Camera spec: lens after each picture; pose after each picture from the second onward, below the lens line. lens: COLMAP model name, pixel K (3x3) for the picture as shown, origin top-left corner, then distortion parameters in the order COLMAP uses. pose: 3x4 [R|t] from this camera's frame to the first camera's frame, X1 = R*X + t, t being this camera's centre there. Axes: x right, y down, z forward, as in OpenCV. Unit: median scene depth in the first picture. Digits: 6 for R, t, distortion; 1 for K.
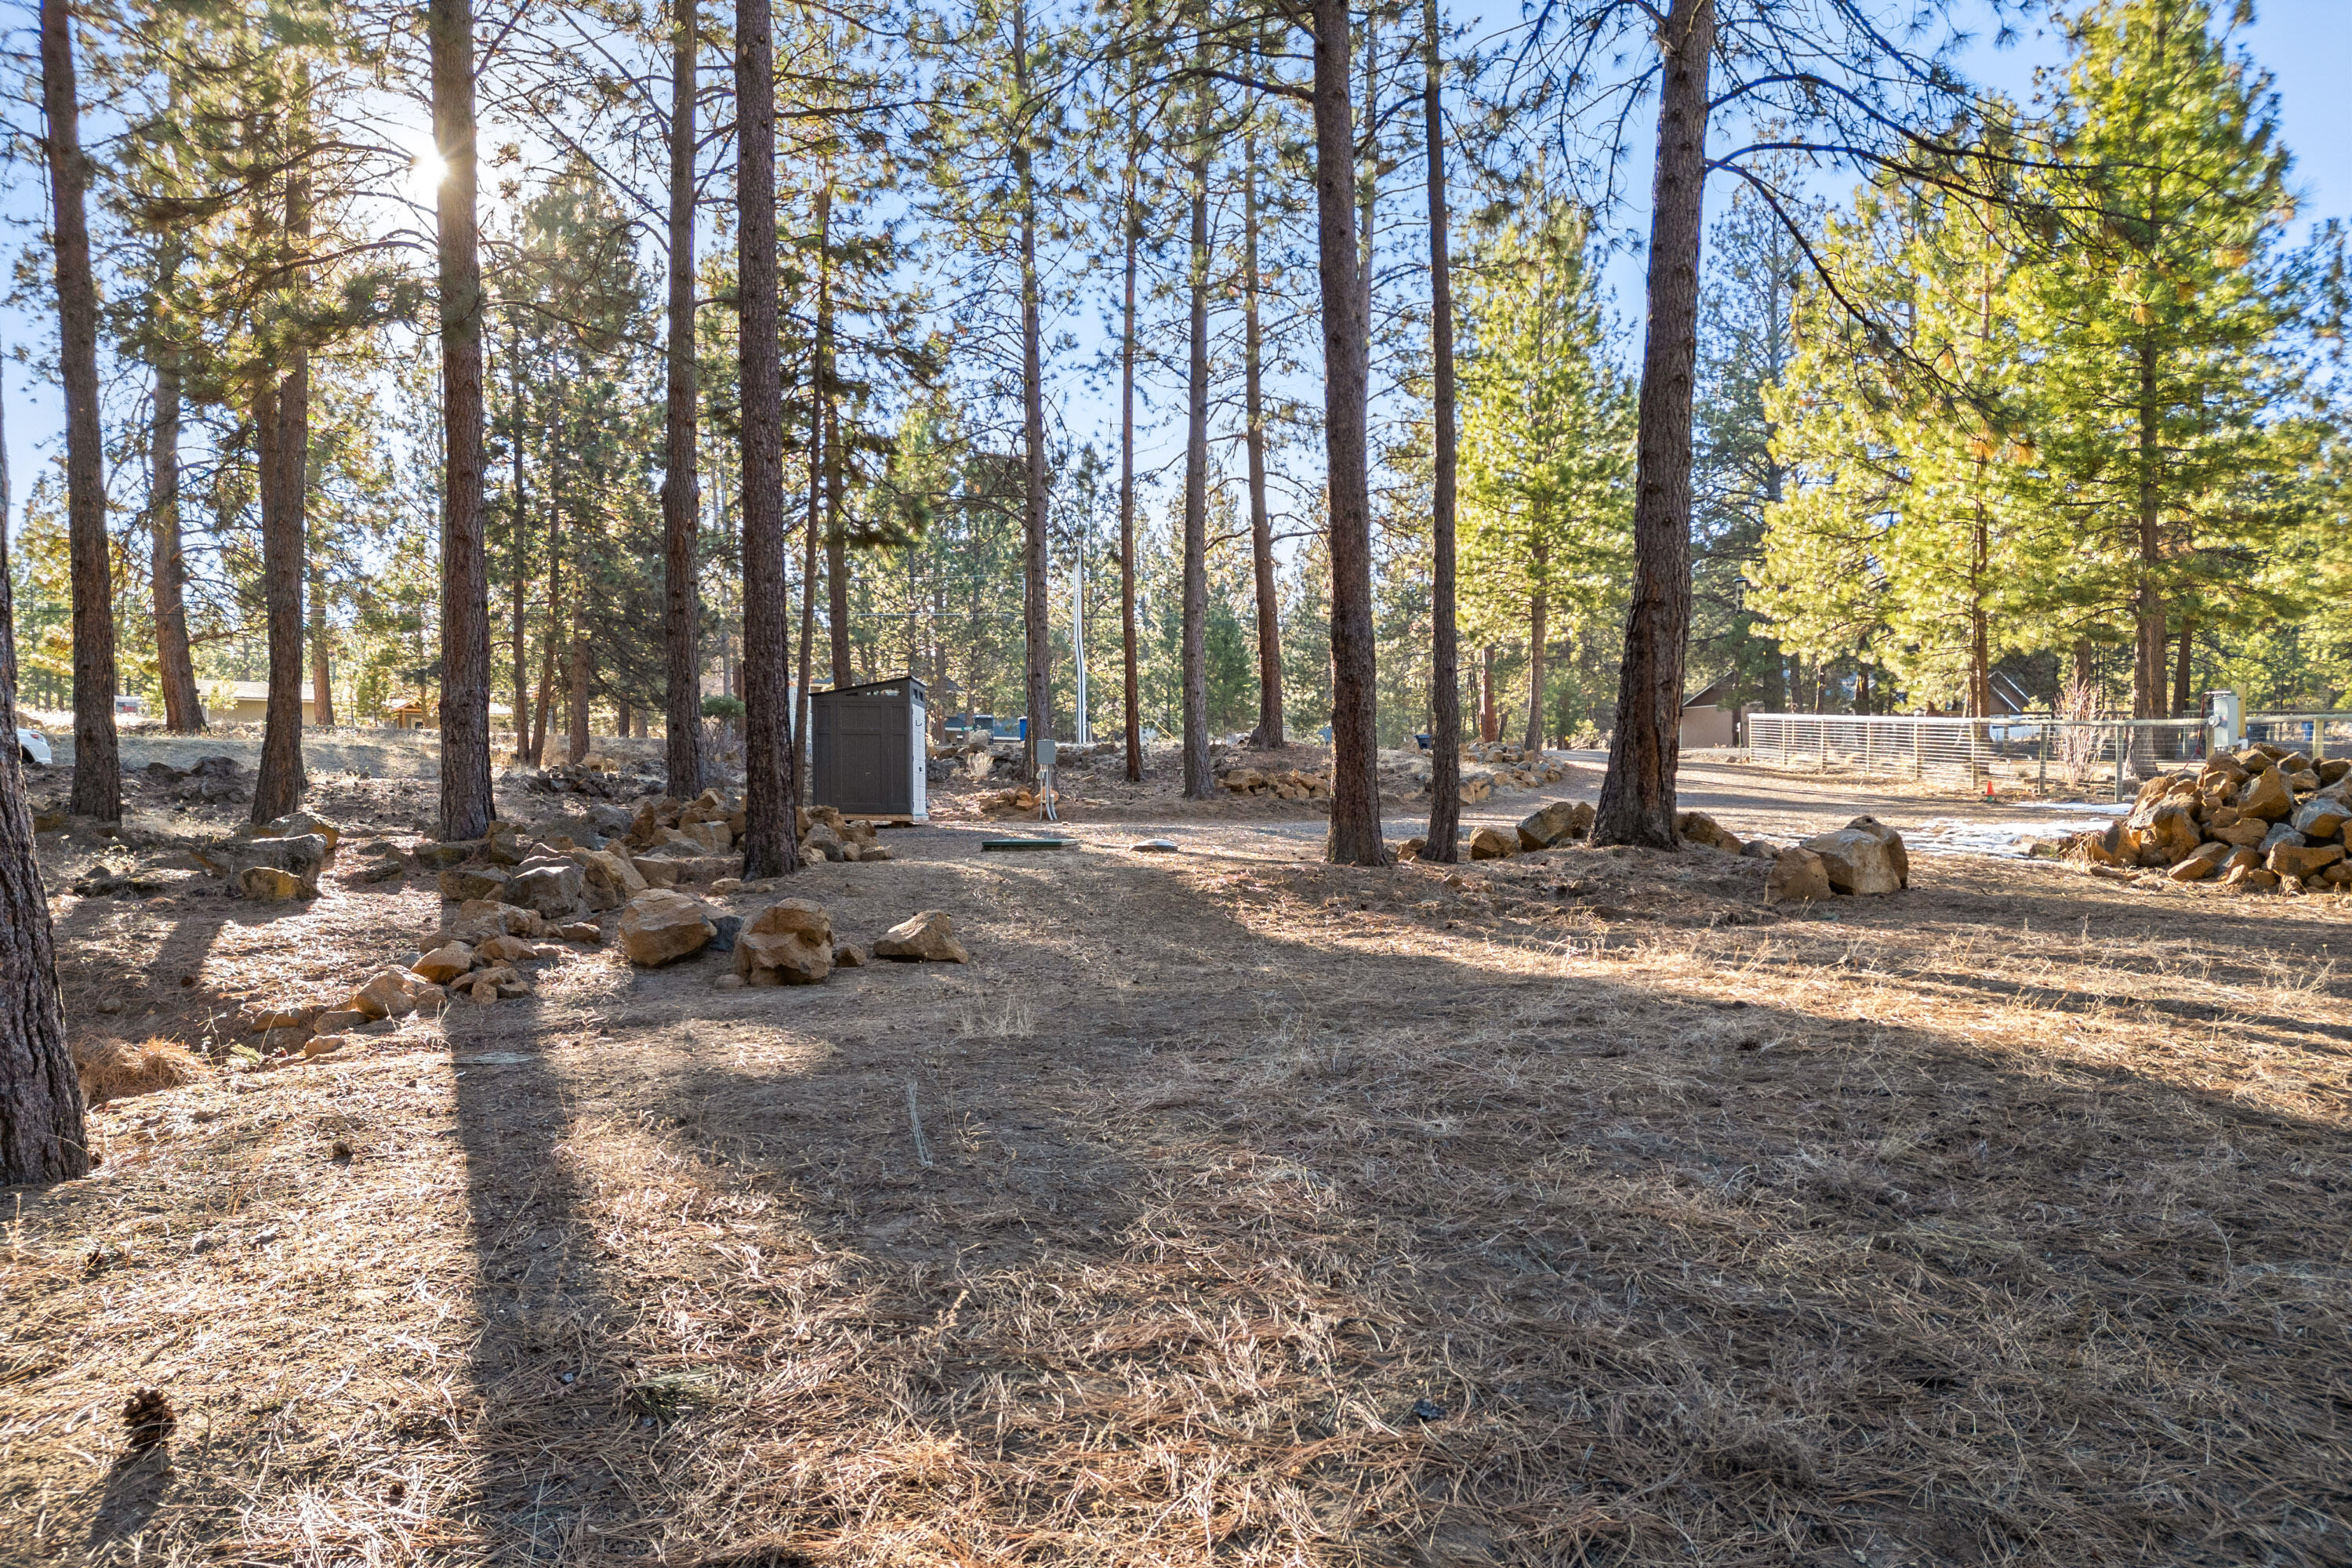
lens RADIAL K [[1583.5, 0, 1175.9], [0, 1583.5, 782.0], [0, 0, 1]] dist [0.054478, -0.034871]
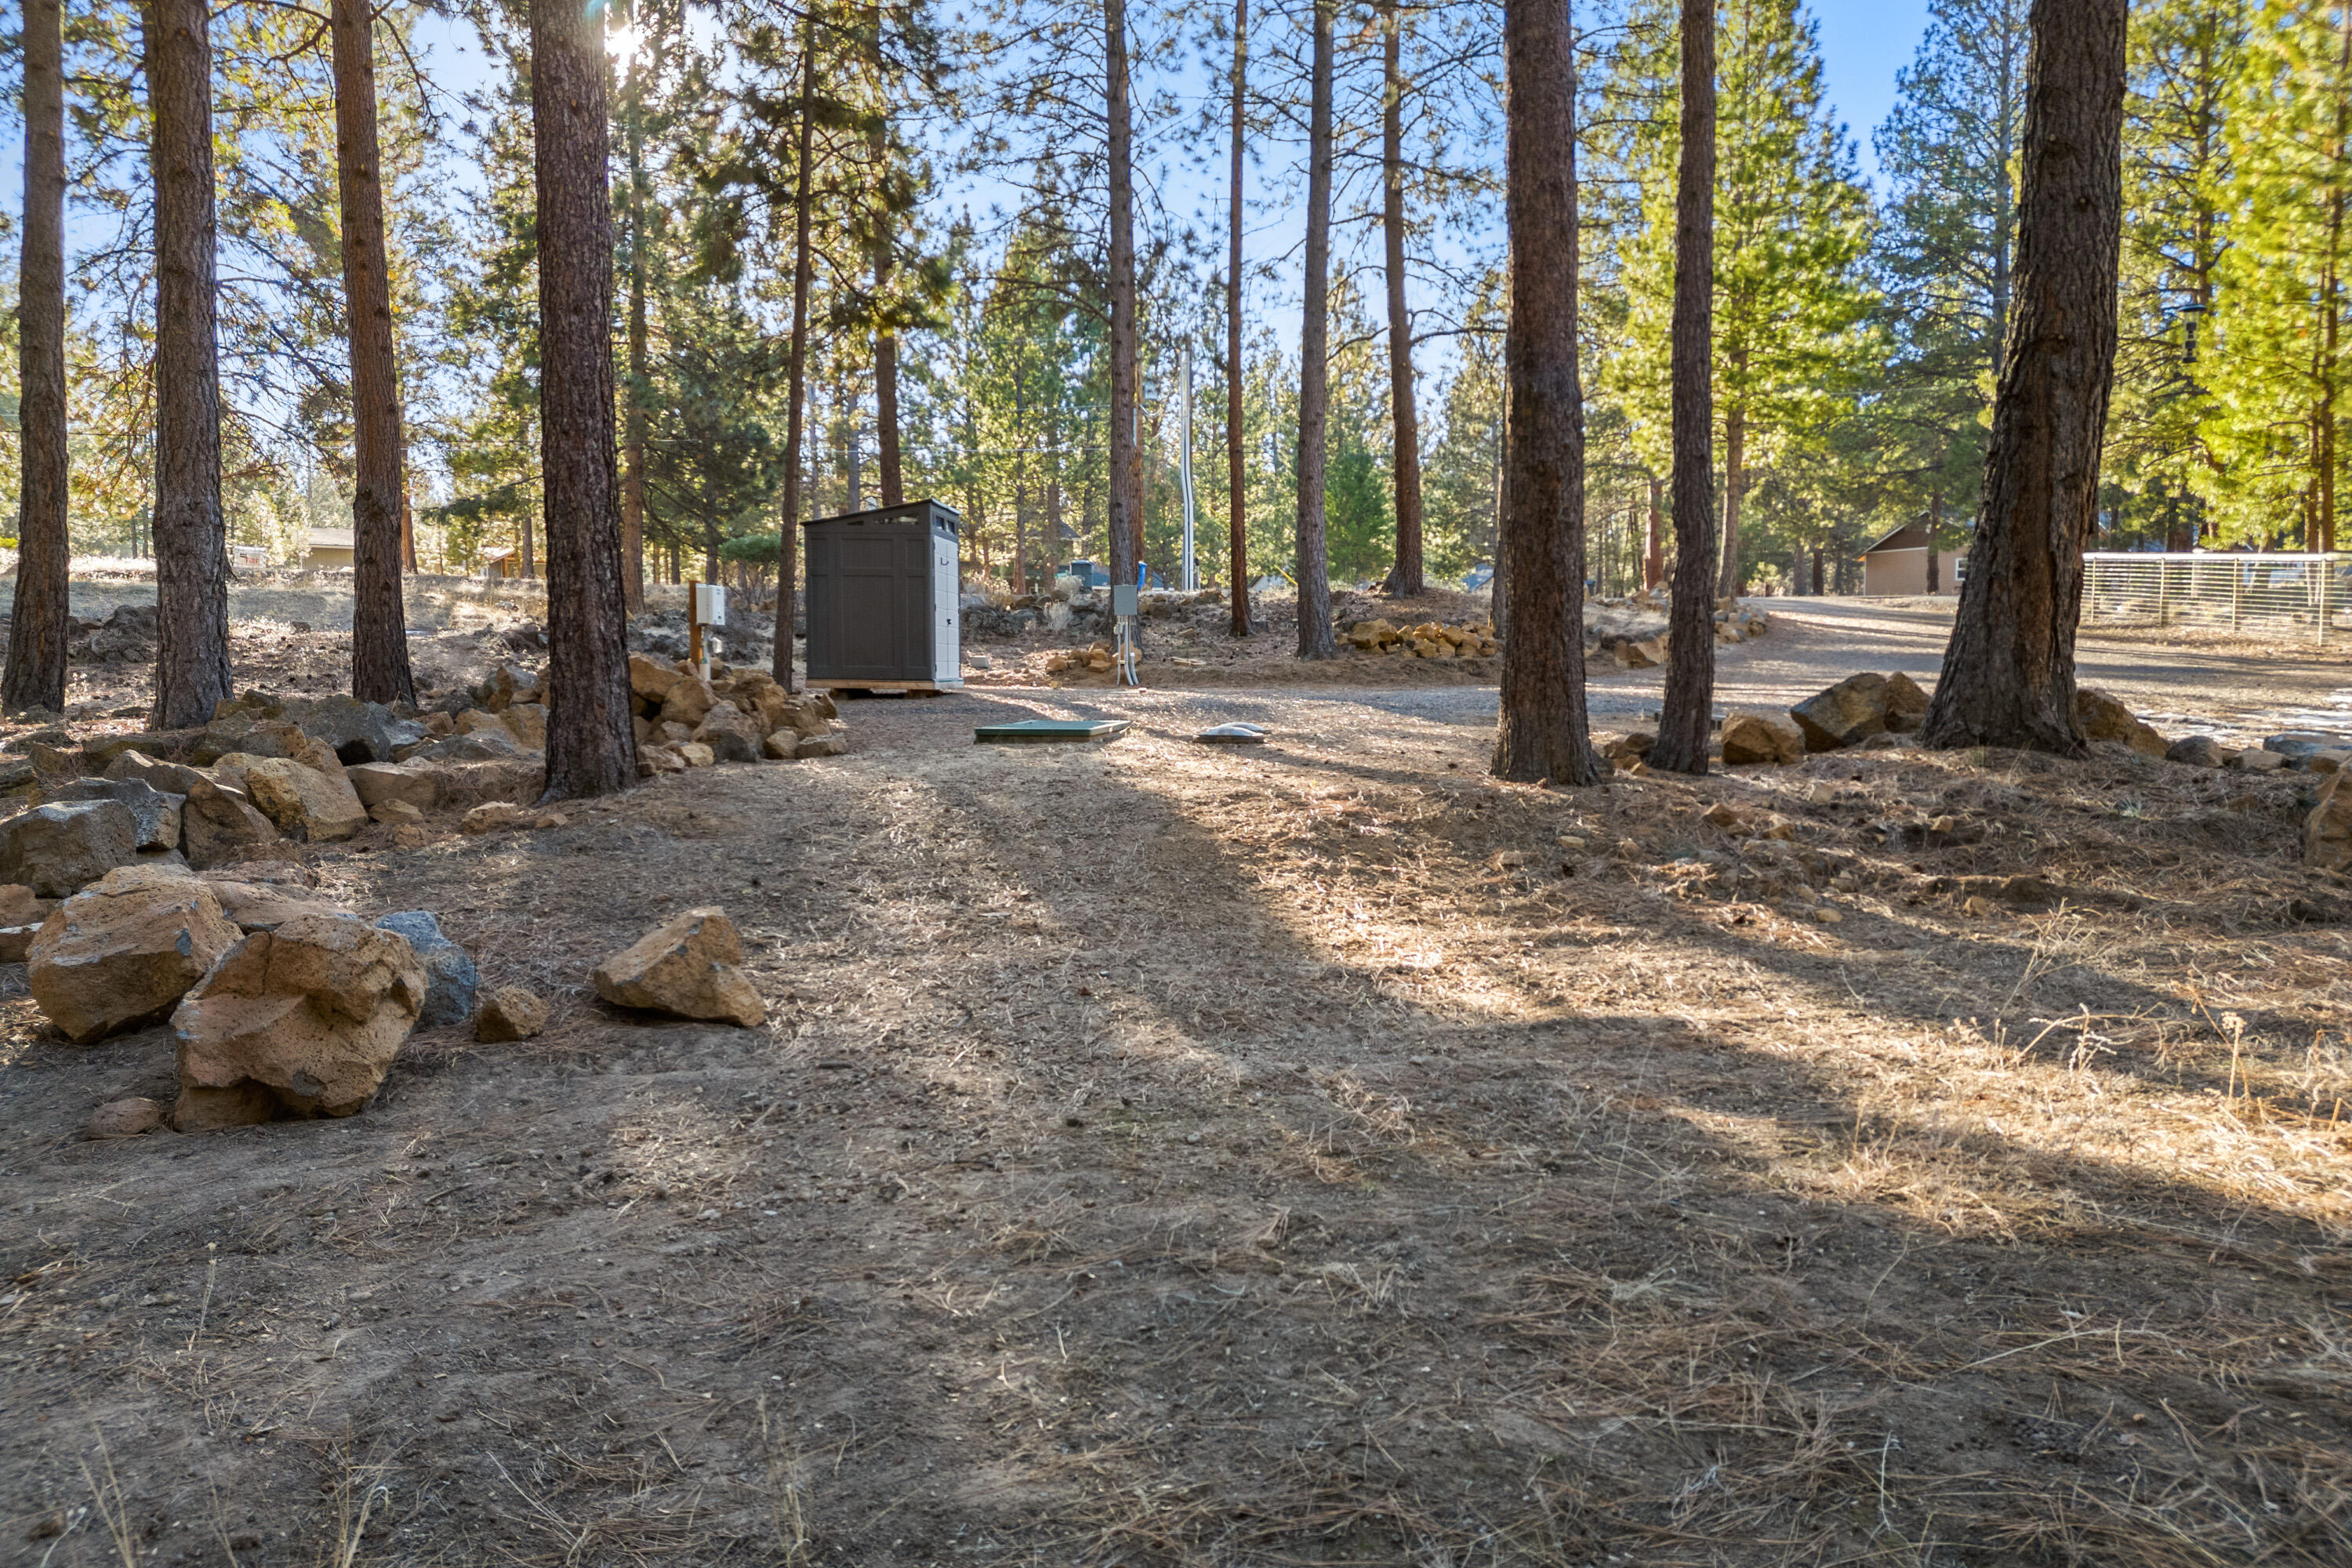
lens RADIAL K [[1583.5, 0, 1177.9], [0, 1583.5, 736.9], [0, 0, 1]] dist [0.054478, -0.034871]
pose [[0.996441, 0.006472, -0.084043, 0.009983], [-0.001003, 0.997888, 0.064948, -0.001434], [0.084286, -0.064633, 0.994343, 0.153812]]
